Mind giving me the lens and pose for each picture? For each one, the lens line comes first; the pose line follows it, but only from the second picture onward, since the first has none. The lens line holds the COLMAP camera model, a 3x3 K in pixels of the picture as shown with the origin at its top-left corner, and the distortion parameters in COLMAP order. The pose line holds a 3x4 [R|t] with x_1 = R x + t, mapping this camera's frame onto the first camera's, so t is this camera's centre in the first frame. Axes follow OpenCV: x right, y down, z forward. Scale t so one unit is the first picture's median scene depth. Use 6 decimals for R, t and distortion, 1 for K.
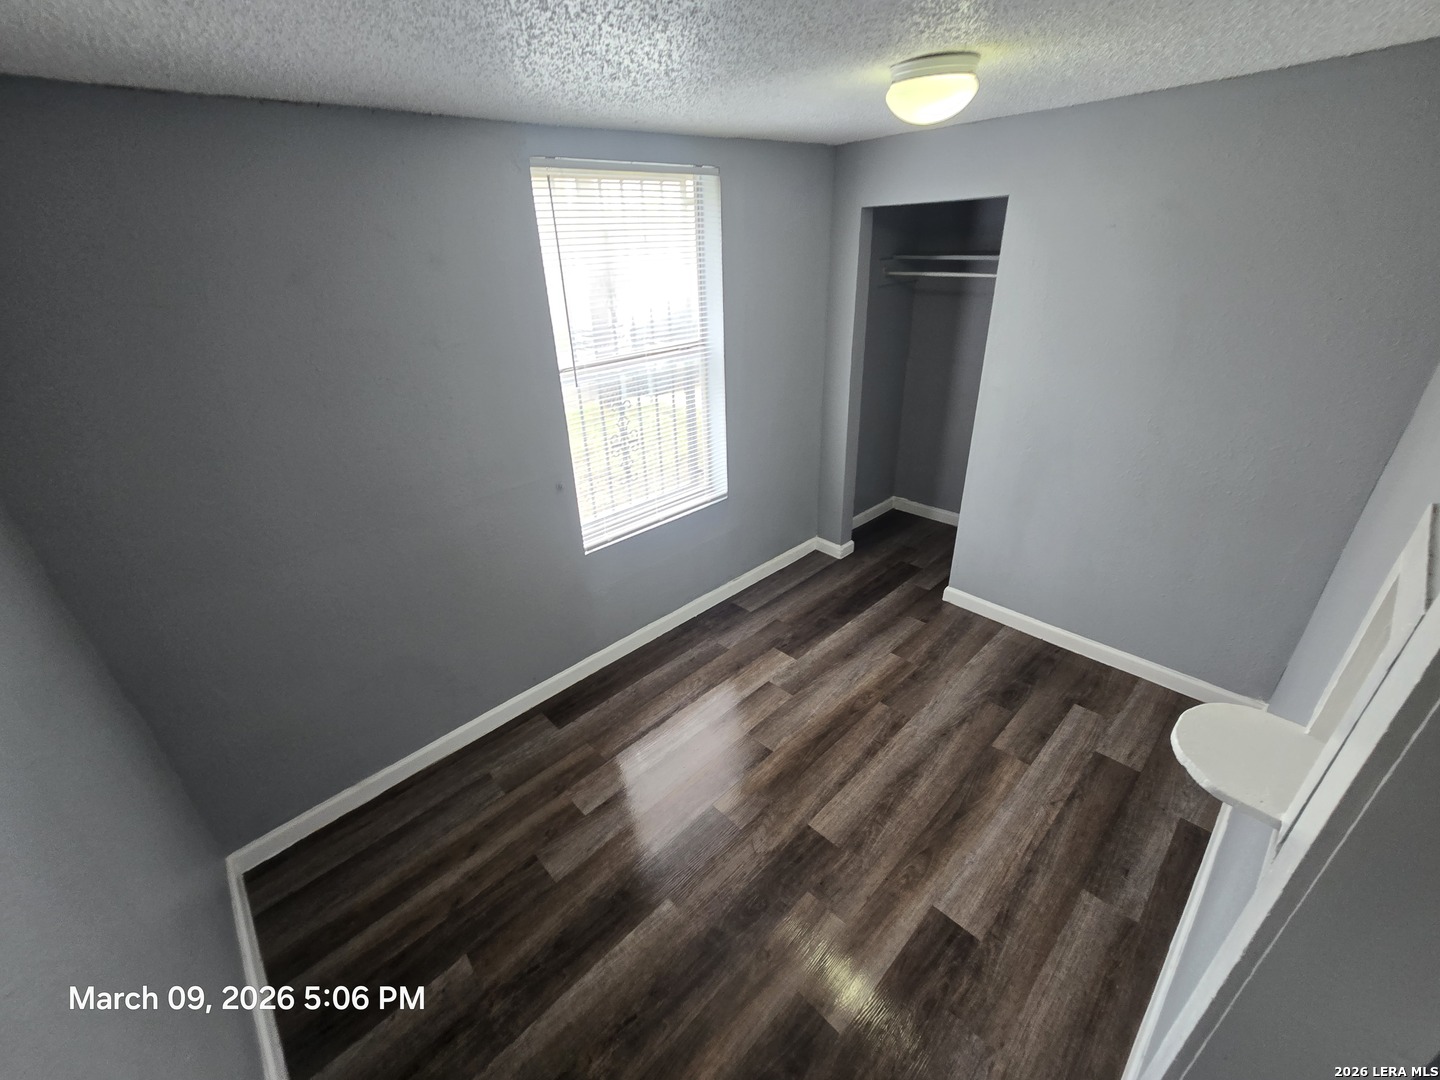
lens RADIAL K [[589.3, 0, 709.0], [0, 589.3, 528.3], [0, 0, 1]] dist [-0.001904, -0.000218]
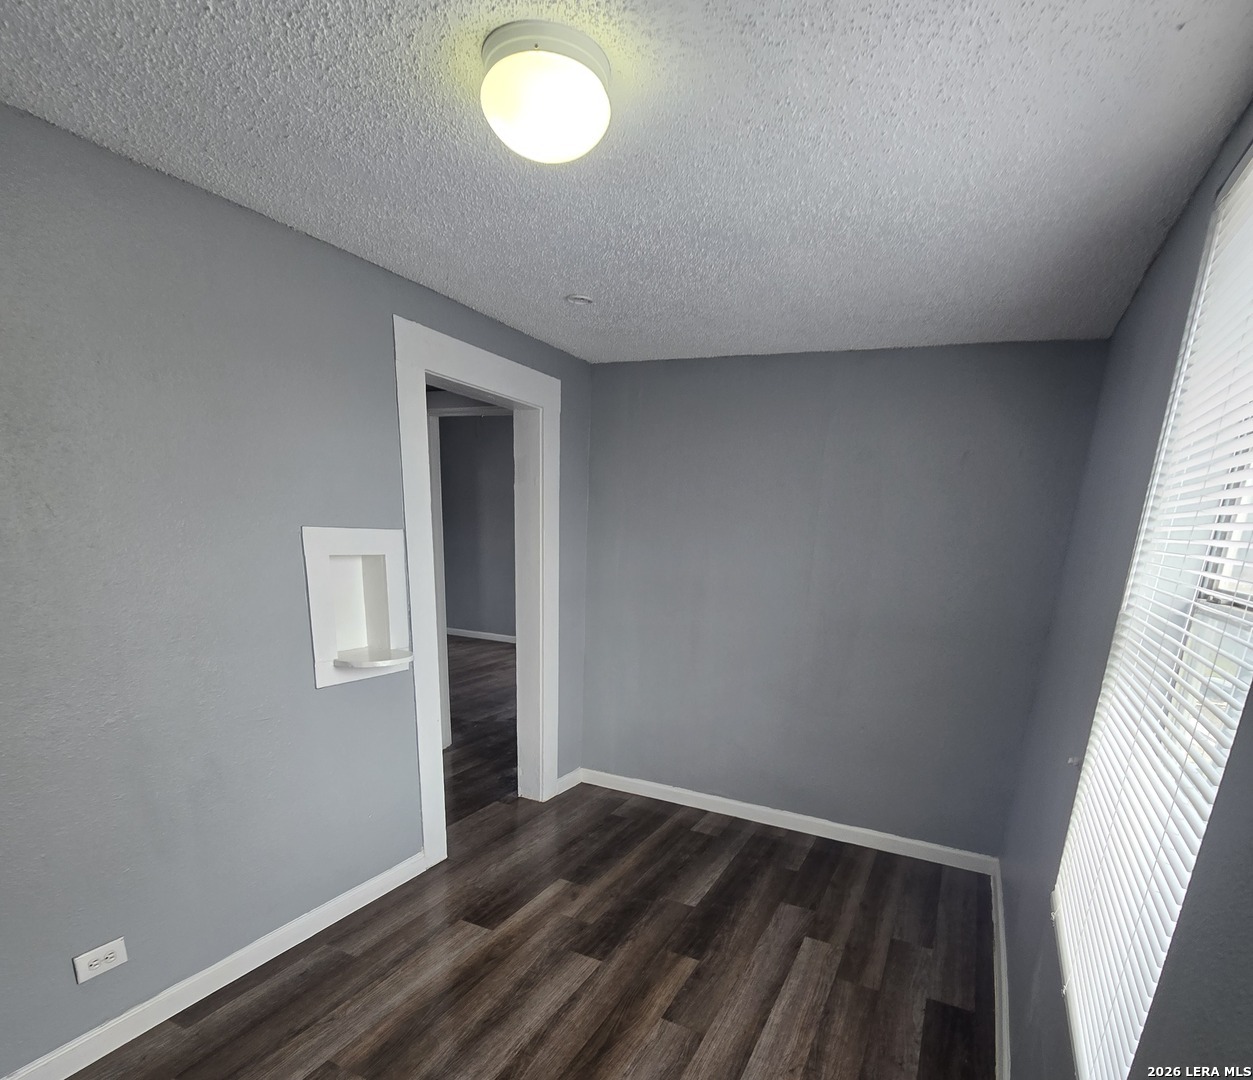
lens RADIAL K [[735.2, 0, 626.5], [0, 735.2, 540.0], [0, 0, 1]] dist [-0.000098, 0.000080]
pose [[-0.941068, 0.006094, -0.338162, 0.525971], [-0.154402, 0.881829, 0.445576, -0.667439], [0.300916, 0.471530, -0.828920, 1.645540]]
